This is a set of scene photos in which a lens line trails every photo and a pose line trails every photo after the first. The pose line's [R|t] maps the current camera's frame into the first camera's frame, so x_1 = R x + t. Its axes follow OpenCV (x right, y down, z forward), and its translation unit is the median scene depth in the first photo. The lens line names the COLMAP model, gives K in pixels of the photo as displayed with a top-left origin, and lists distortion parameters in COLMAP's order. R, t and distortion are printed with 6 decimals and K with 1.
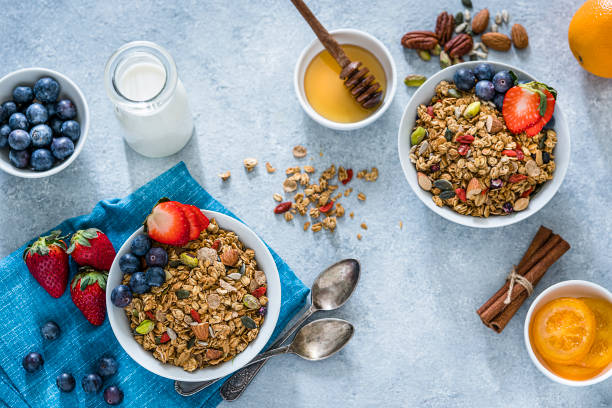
lens RADIAL K [[1822.9, 0, 305.8], [0, 1822.9, 202.6], [0, 0, 1]] dist [-0.015477, 0.000000]
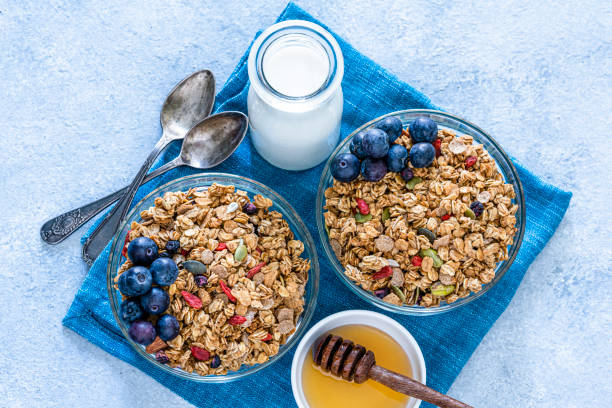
lens RADIAL K [[1822.9, 0, 302.8], [0, 1822.9, 208.2], [0, 0, 1]] dist [-0.015477, 0.000000]
pose [[0.998306, 0.053784, 0.022200, -0.050516], [-0.053684, 0.998545, -0.005067, -0.022461], [-0.022440, 0.003867, 0.999741, 0.206428]]
